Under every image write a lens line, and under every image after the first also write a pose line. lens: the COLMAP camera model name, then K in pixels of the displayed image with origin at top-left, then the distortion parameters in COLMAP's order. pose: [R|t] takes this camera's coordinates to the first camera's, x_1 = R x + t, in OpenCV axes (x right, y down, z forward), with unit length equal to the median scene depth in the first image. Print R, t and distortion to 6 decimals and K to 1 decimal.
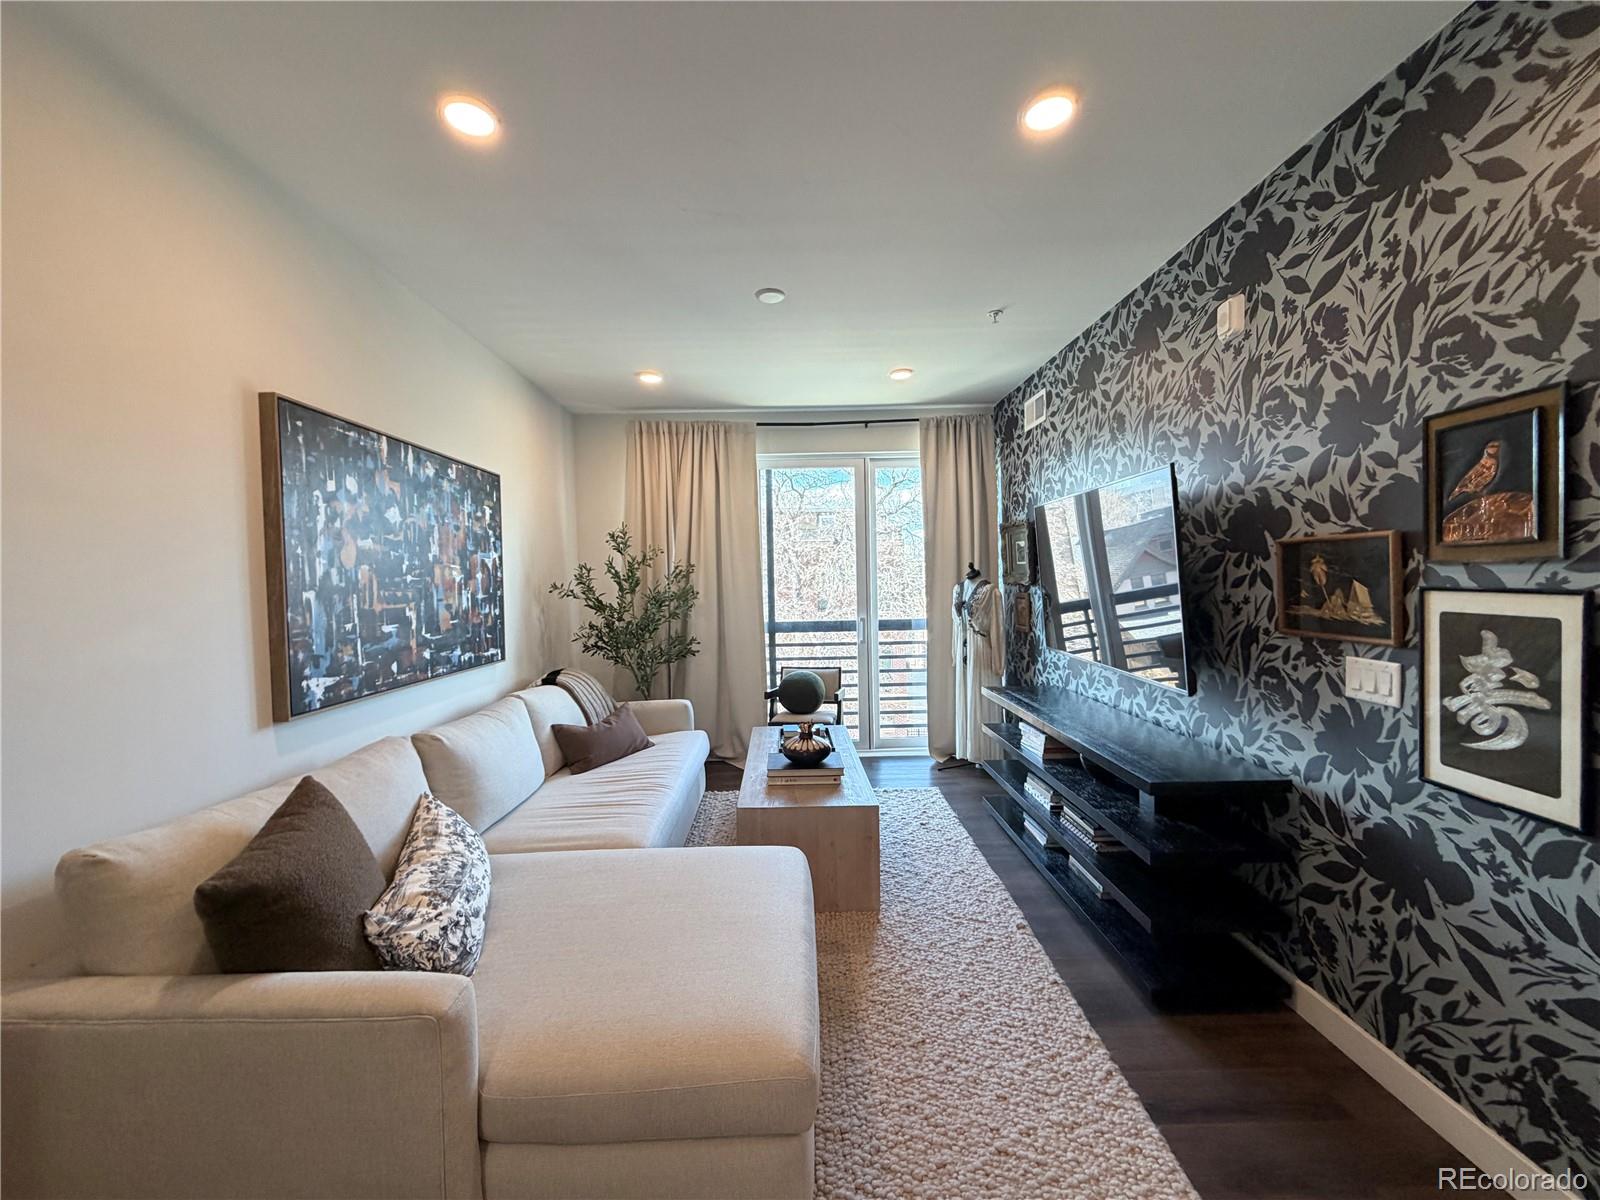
lens RADIAL K [[636.5, 0, 797.1], [0, 636.5, 599.8], [0, 0, 1]] dist [-0.001340, -0.000036]
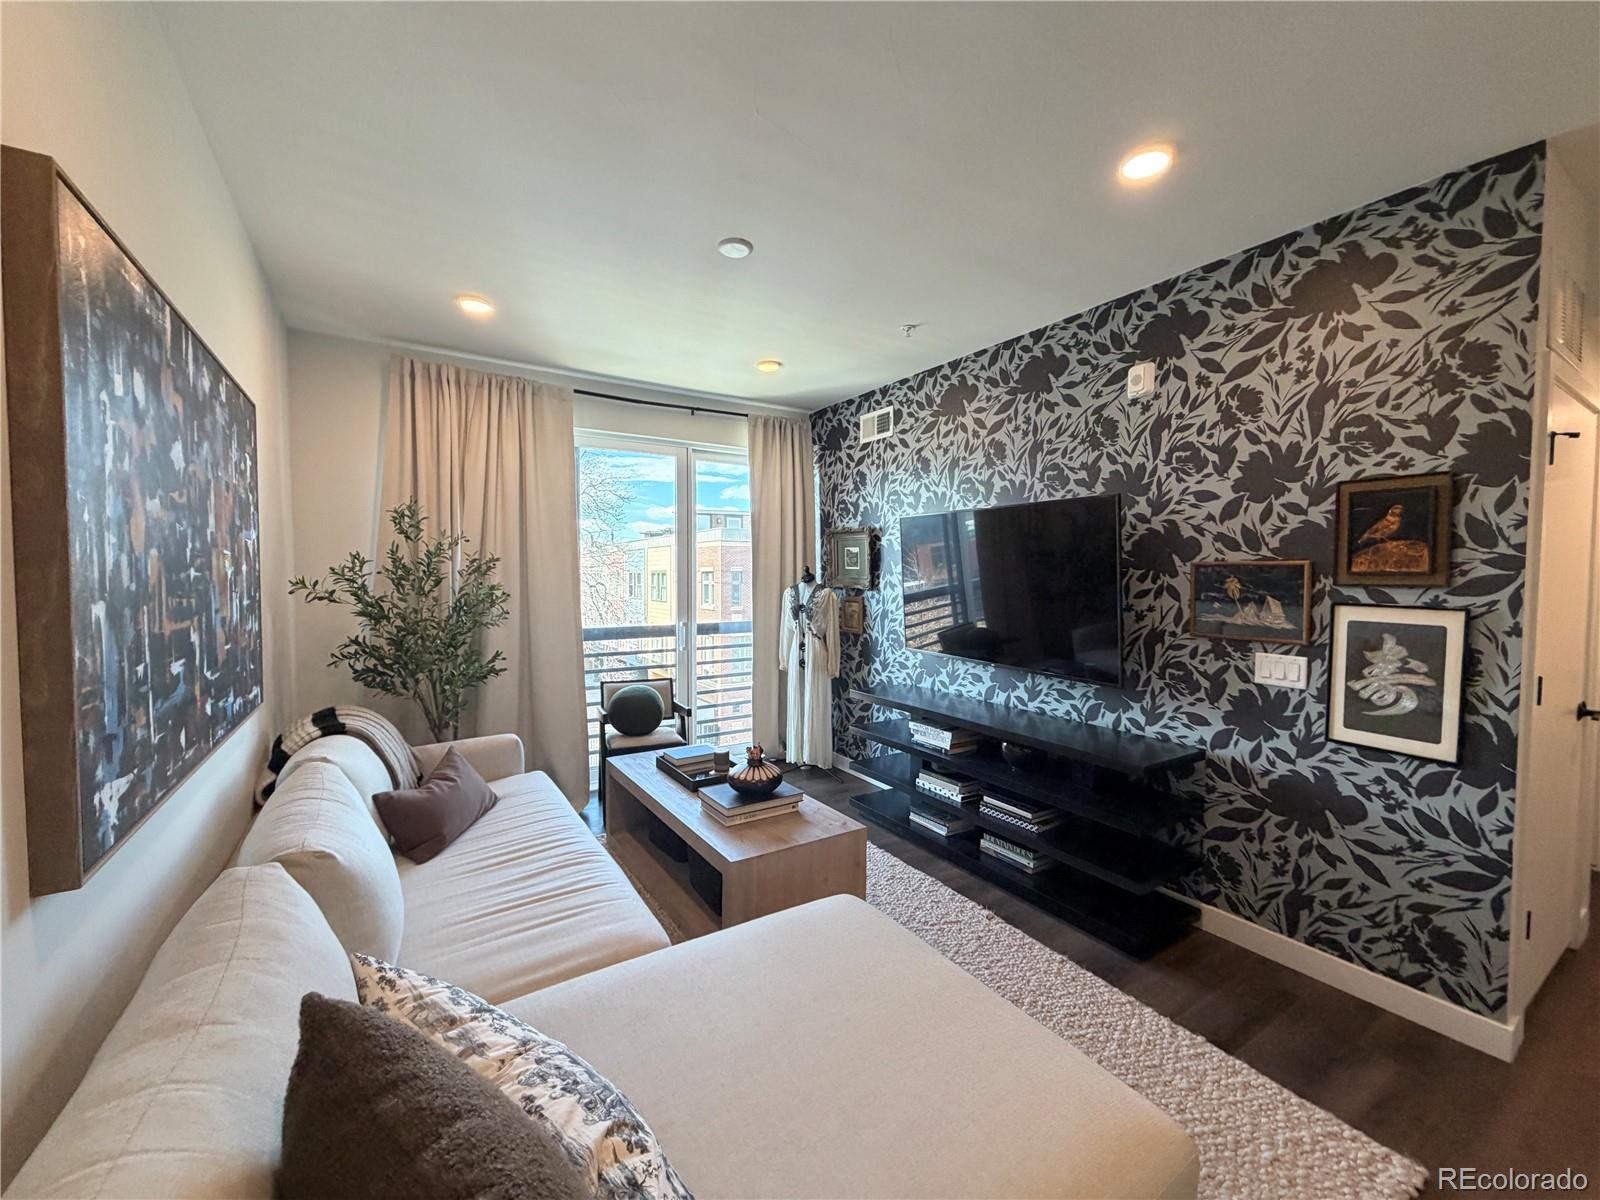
lens RADIAL K [[636.5, 0, 797.1], [0, 636.5, 599.8], [0, 0, 1]] dist [-0.001340, -0.000036]
pose [[0.850323, 0.002292, 0.526257, -0.543444], [-0.005043, 0.999980, 0.003792, -0.018582], [-0.526238, -0.005878, 0.850317, 0.307587]]
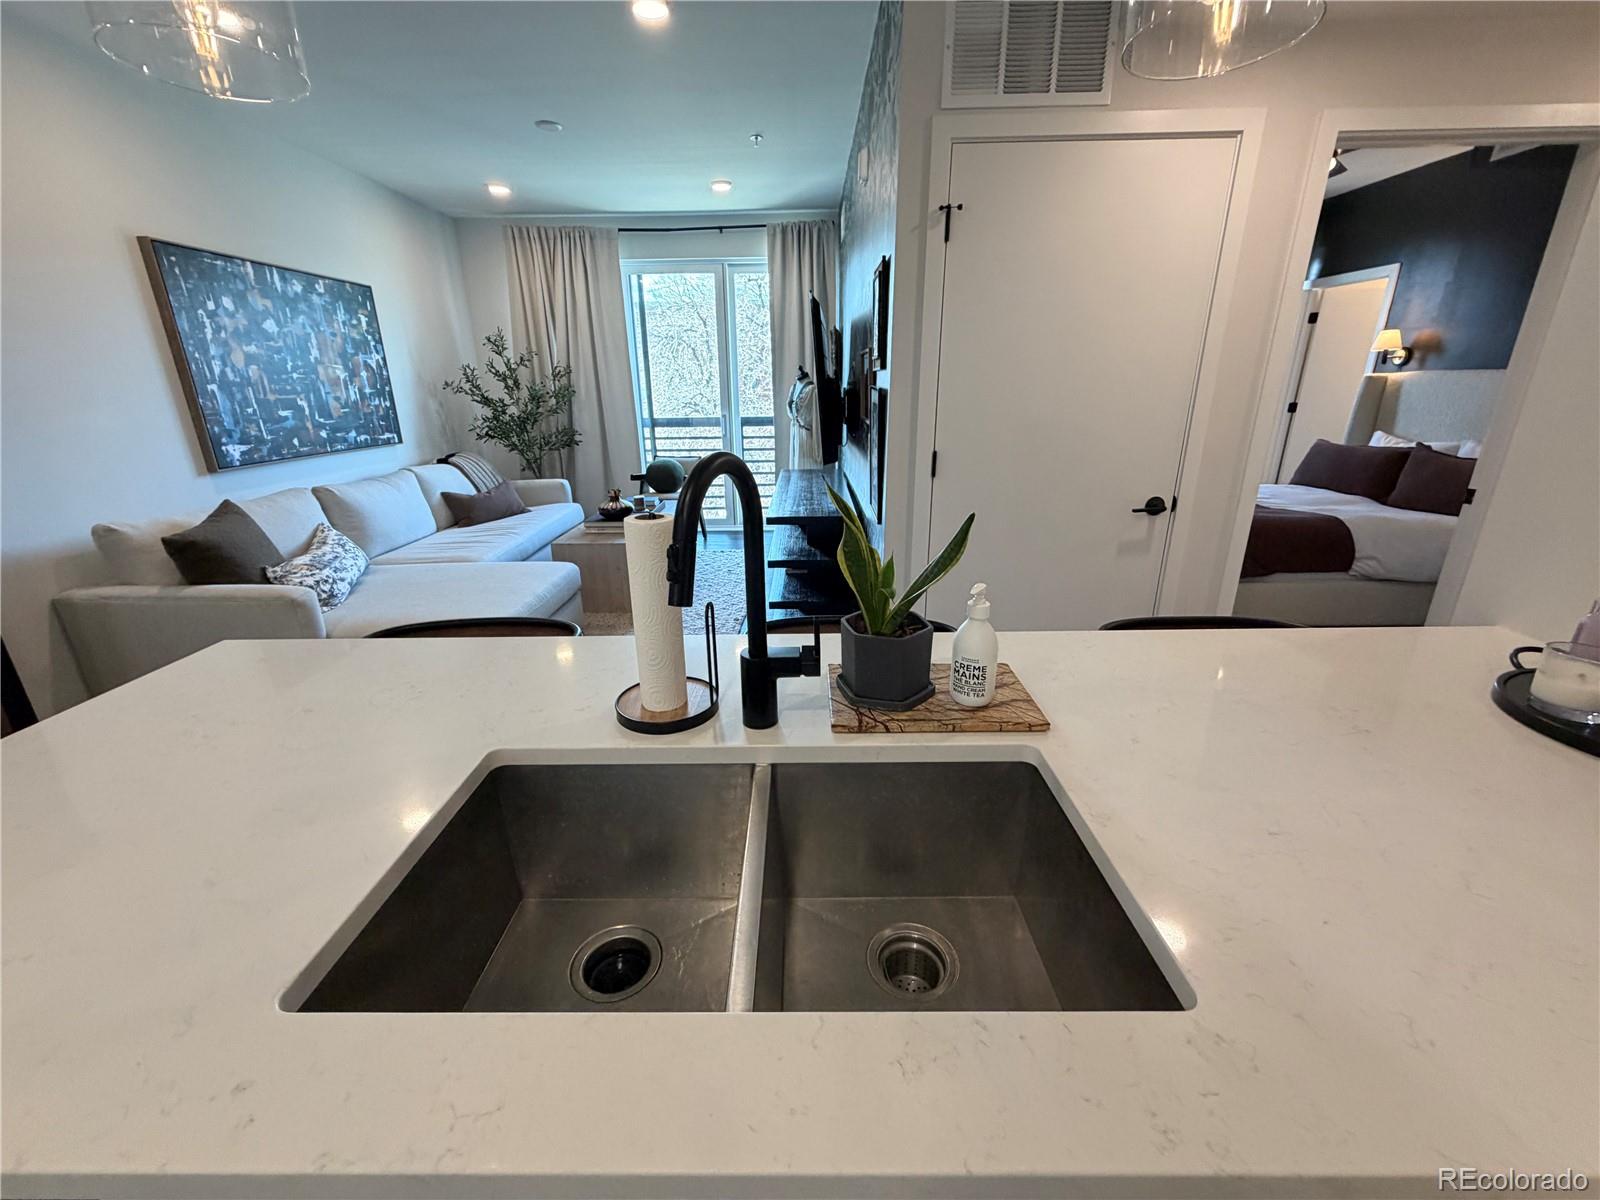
lens RADIAL K [[636.5, 0, 797.1], [0, 636.5, 599.8], [0, 0, 1]] dist [-0.001340, -0.000036]
pose [[0.999724, 0.015031, -0.018046, 0.594566], [-0.009024, 0.955229, 0.295730, 0.014877], [0.021683, -0.295486, 0.955101, -0.502056]]
